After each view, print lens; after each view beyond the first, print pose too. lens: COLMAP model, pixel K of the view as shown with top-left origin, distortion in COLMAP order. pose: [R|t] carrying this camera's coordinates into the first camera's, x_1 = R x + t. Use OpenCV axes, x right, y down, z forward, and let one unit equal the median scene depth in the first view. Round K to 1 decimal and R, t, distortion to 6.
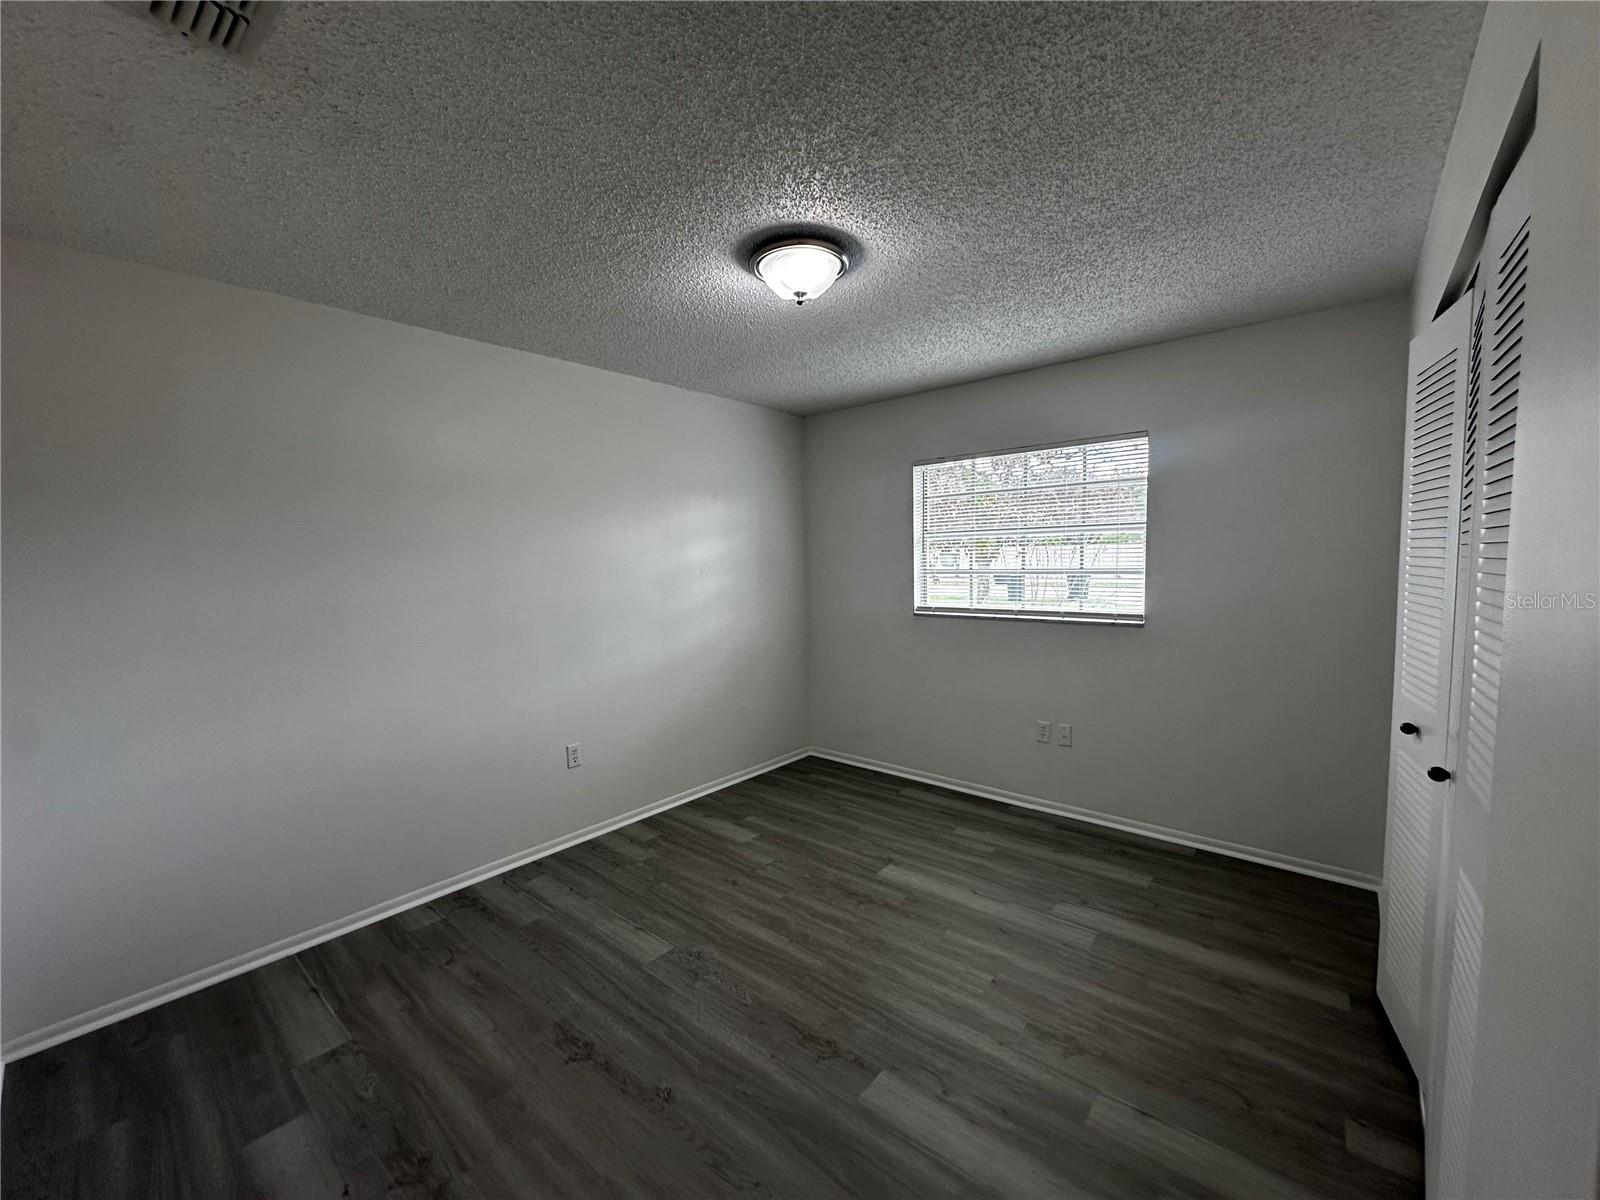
lens RADIAL K [[643.7, 0, 800.0], [0, 643.7, 600.0], [0, 0, 1]] dist [-0.000728, 0.000158]
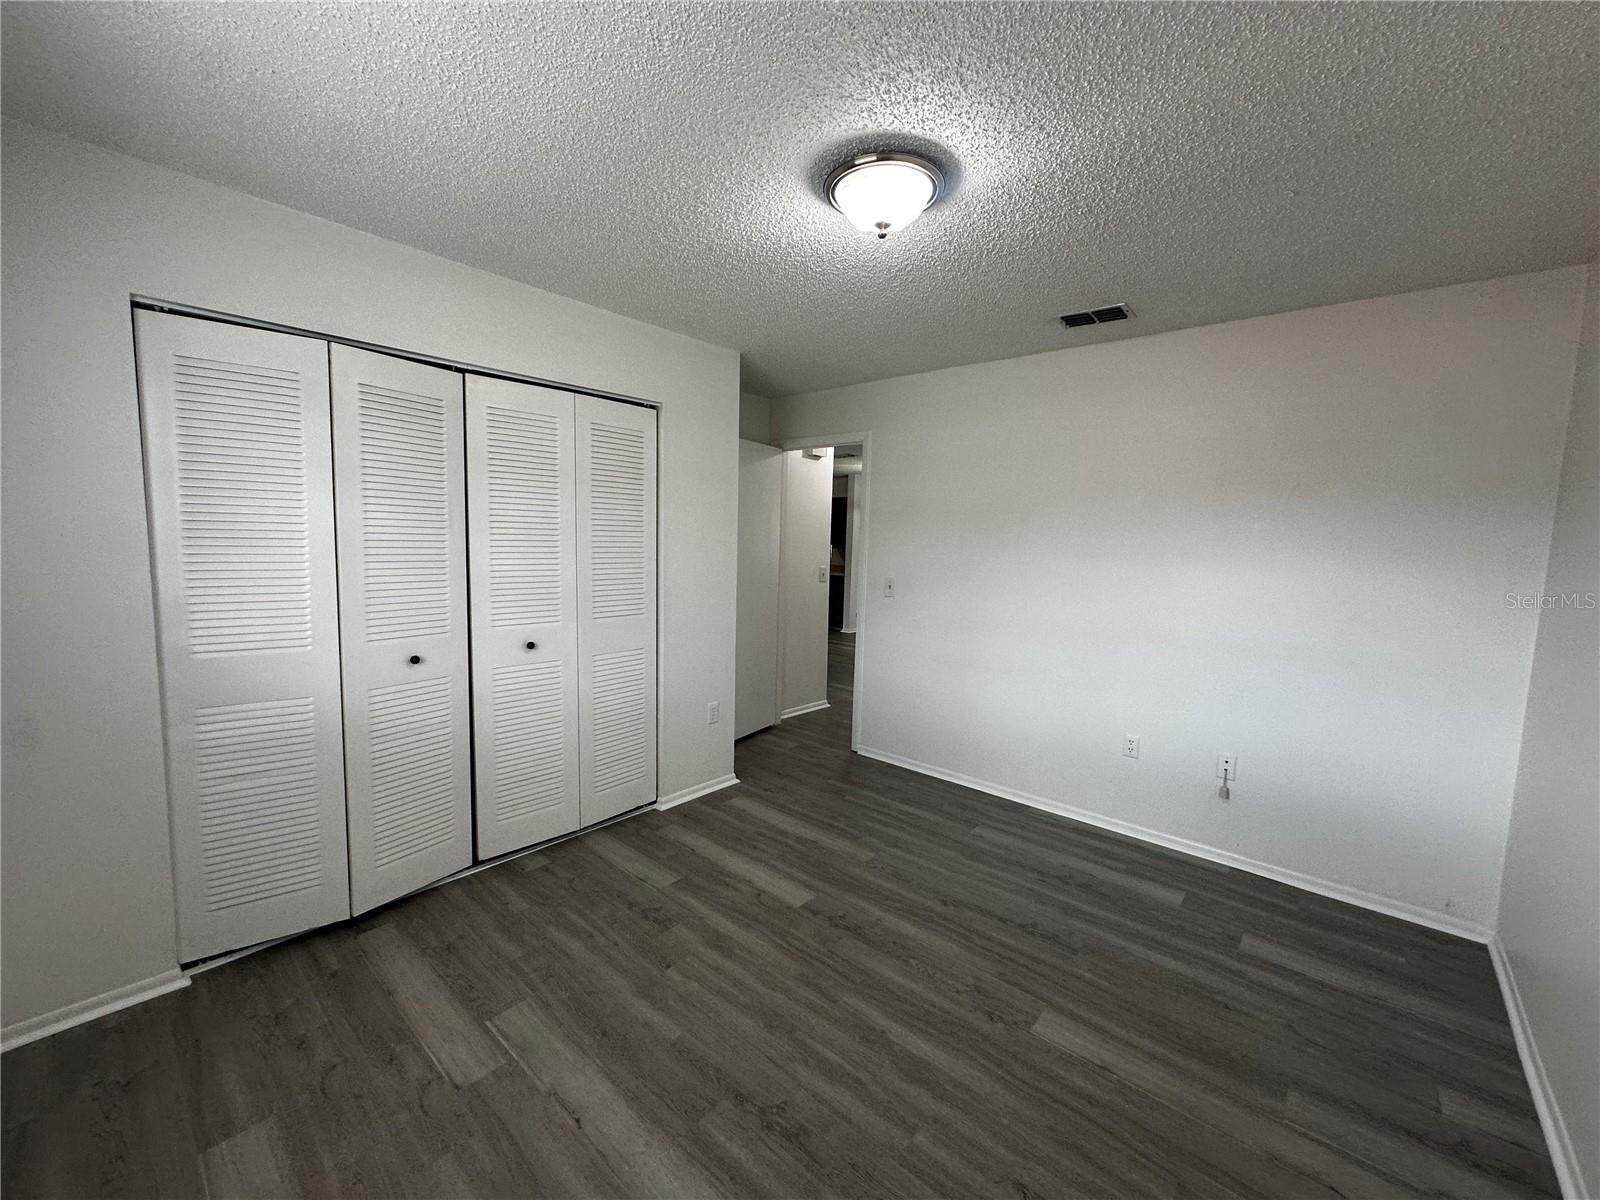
lens RADIAL K [[643.7, 0, 800.0], [0, 643.7, 600.0], [0, 0, 1]] dist [-0.000728, 0.000158]
pose [[-0.999814, -0.009479, 0.016779, 0.072857], [-0.006706, 0.987385, 0.158197, -0.099850], [-0.018067, 0.158056, -0.987265, 1.554750]]
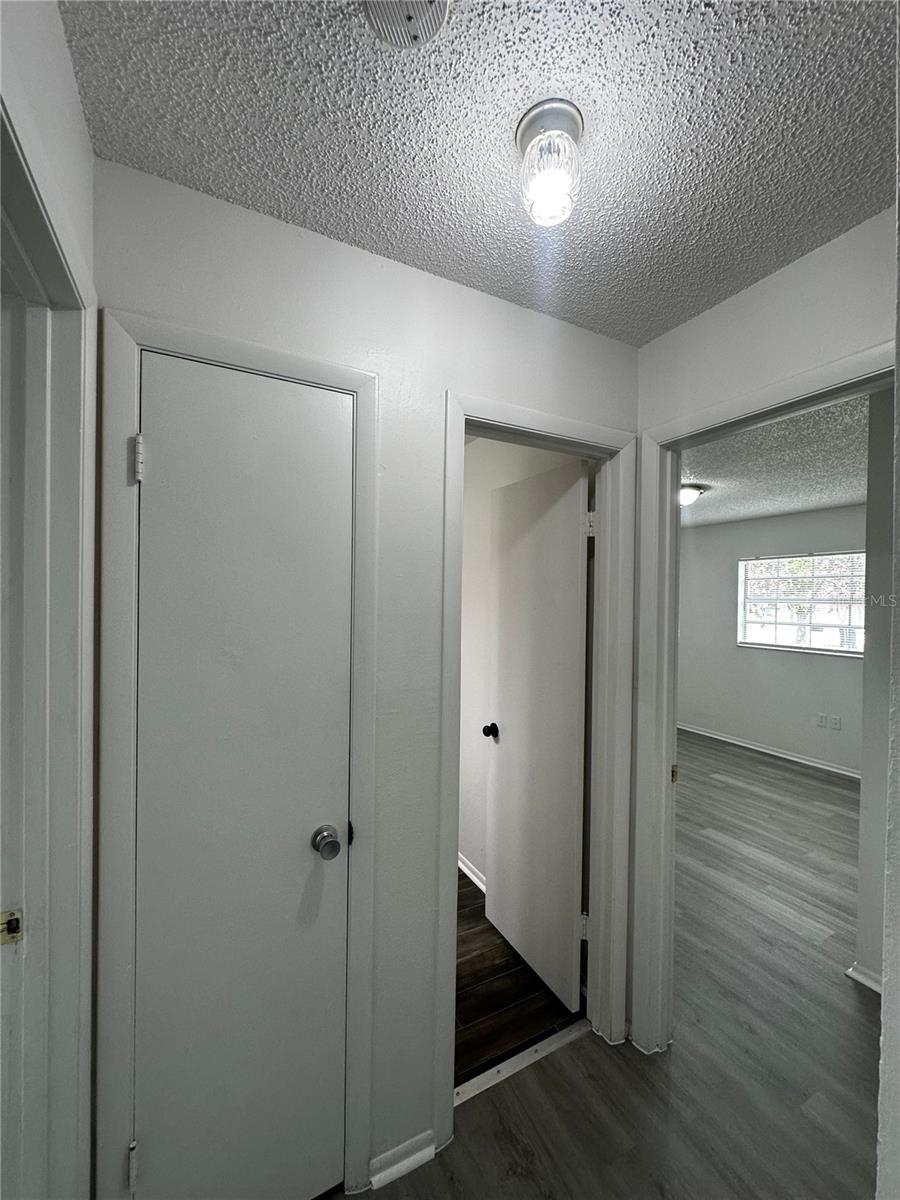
lens RADIAL K [[482.8, 0, 450.0], [0, 482.8, 600.0], [0, 0, 1]] dist [-0.000728, 0.000158]
pose [[0.927156, 0.033526, -0.373174, -0.090748], [-0.056197, 0.997165, -0.050036, 0.011460], [0.370438, 0.067362, 0.926411, -0.770551]]
